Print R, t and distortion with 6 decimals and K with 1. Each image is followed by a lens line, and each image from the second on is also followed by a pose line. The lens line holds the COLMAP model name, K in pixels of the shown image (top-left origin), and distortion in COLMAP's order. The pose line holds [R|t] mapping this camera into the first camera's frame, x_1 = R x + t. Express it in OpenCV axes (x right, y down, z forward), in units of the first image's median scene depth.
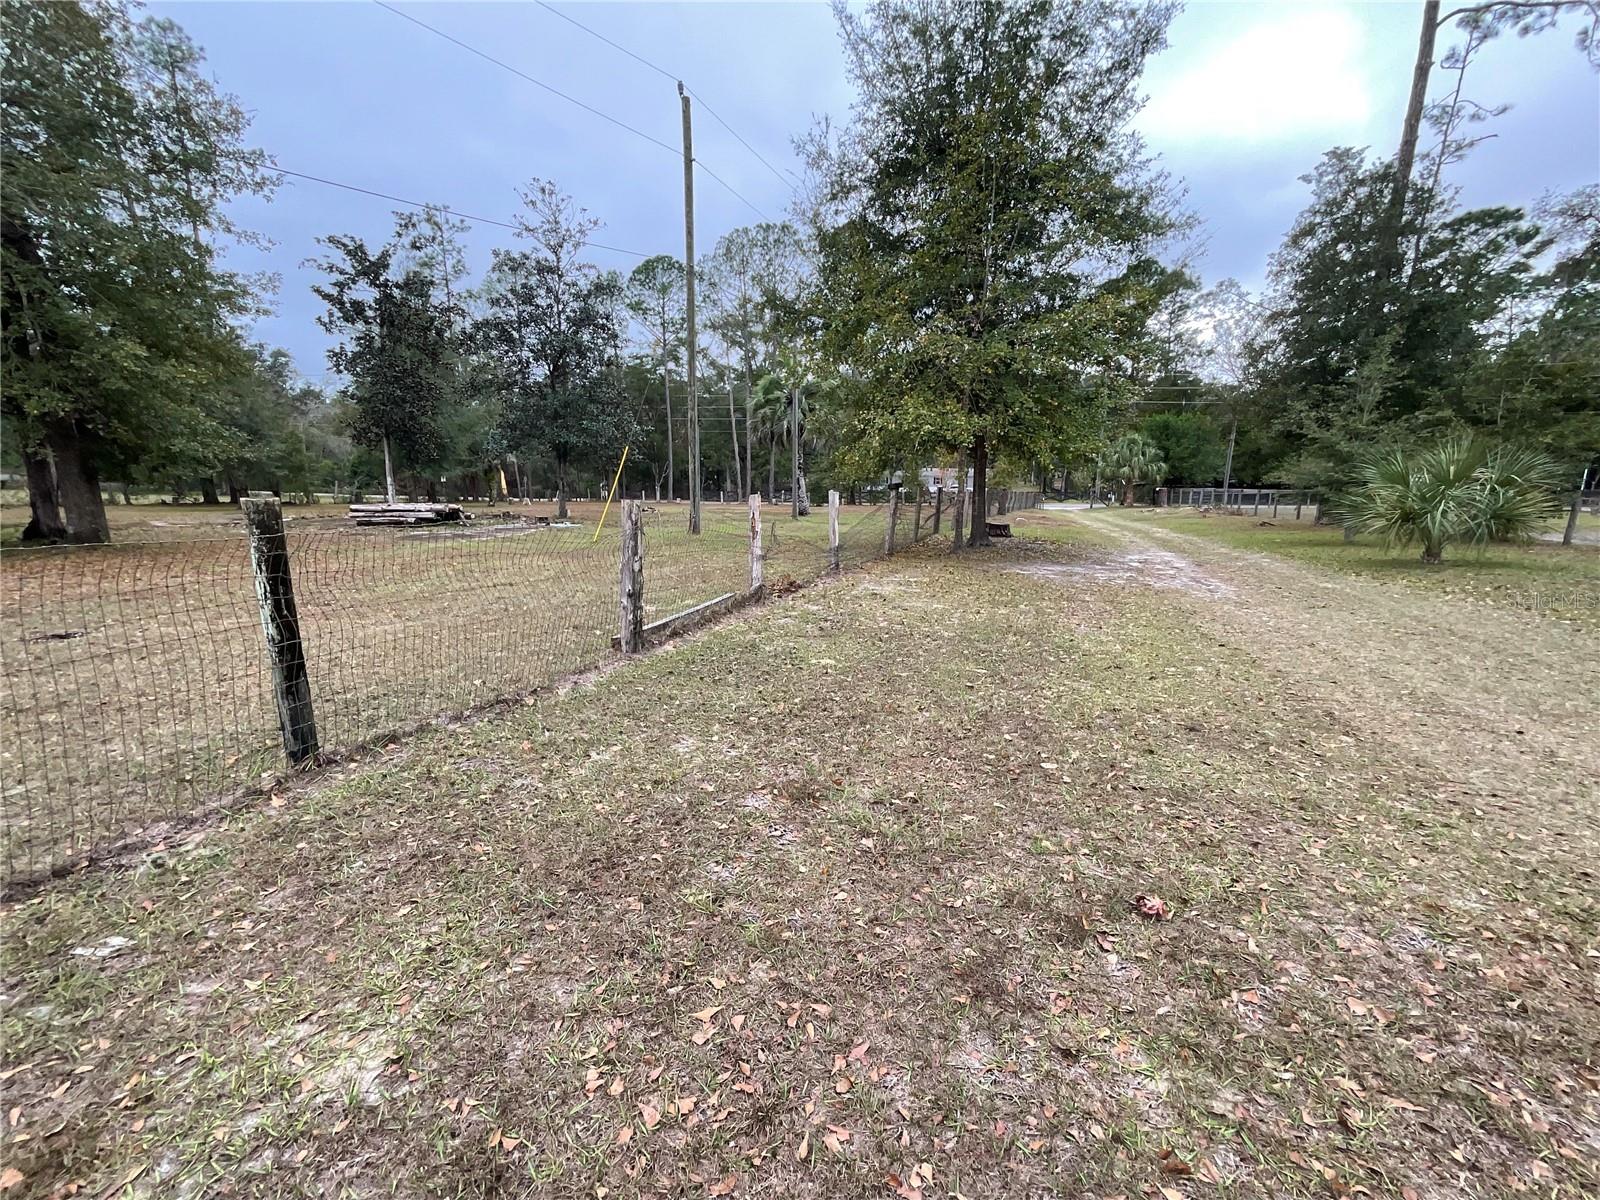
lens RADIAL K [[644.8, 0, 798.2], [0, 644.8, 603.7], [0, 0, 1]] dist [-0.003012, -0.000251]
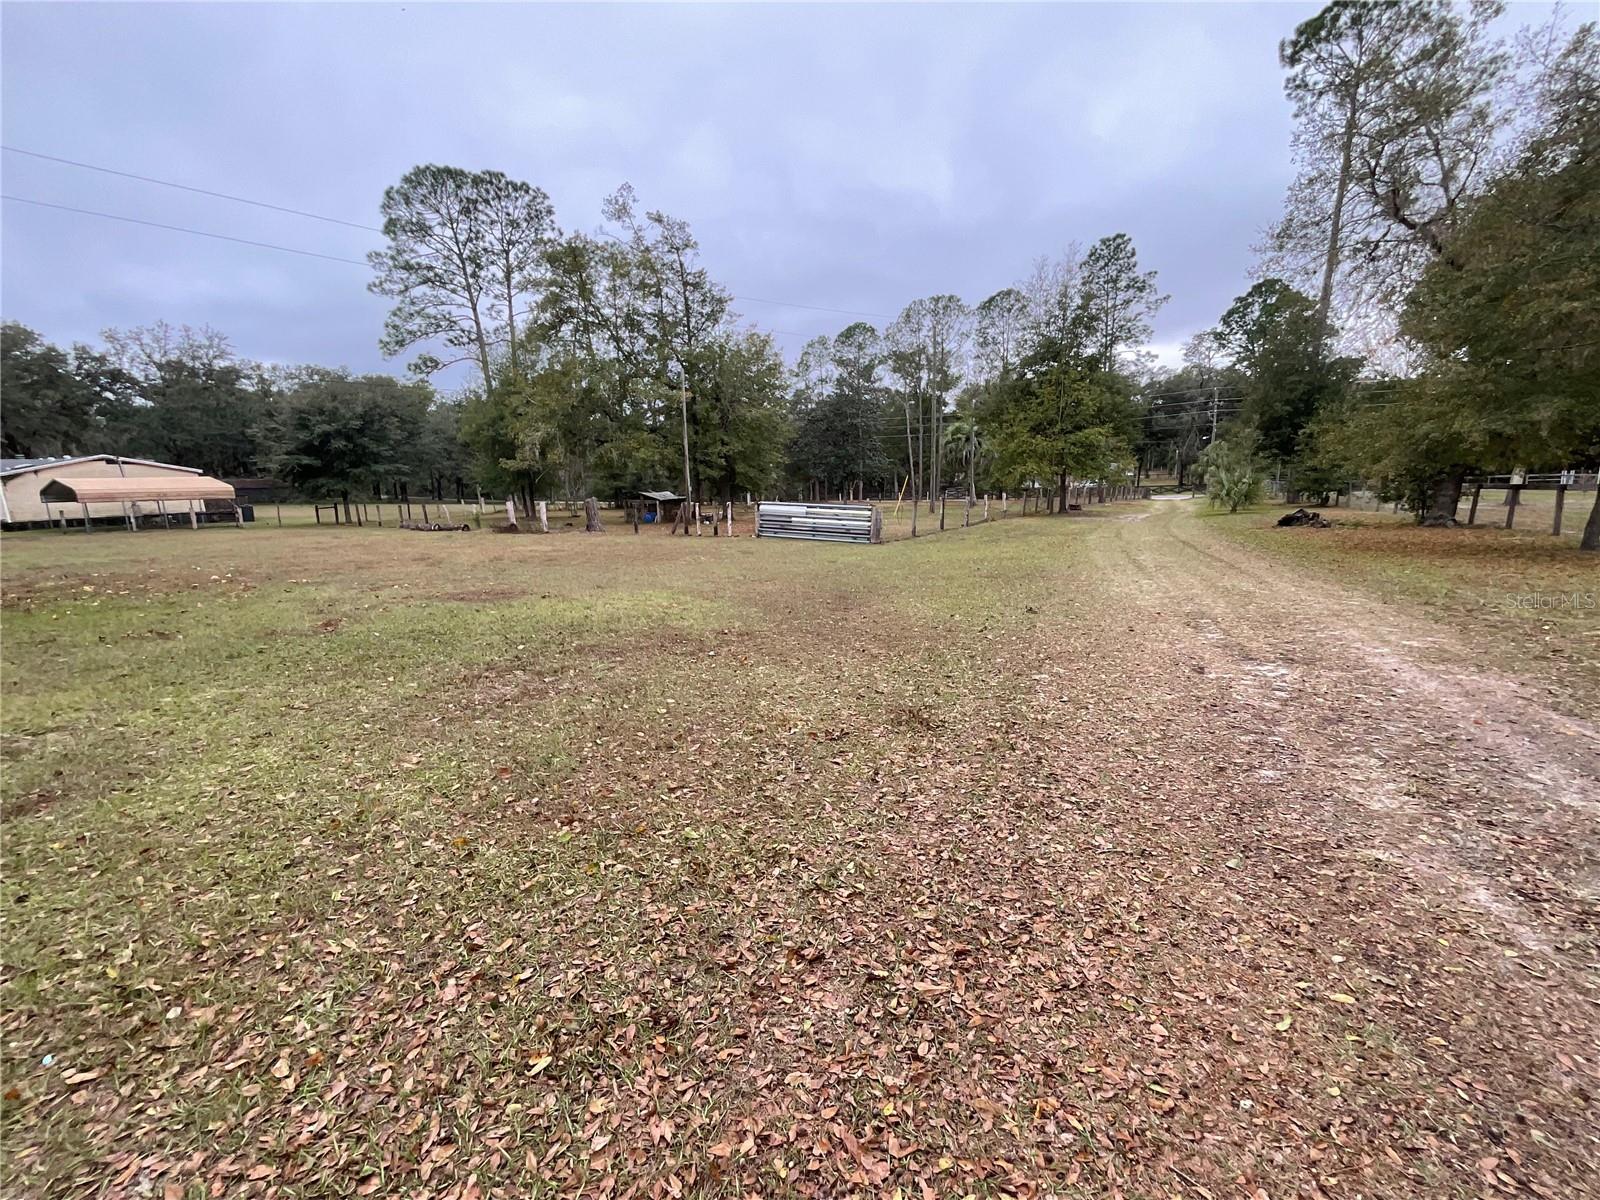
lens RADIAL K [[644.8, 0, 803.6], [0, 644.8, 600.7], [0, 0, 1]] dist [-0.003012, -0.000251]
pose [[0.978903, 0.006149, -0.204235, -0.043886], [-0.007237, 0.999963, -0.004580, 0.064670], [0.204199, 0.005961, 0.978911, -0.391220]]
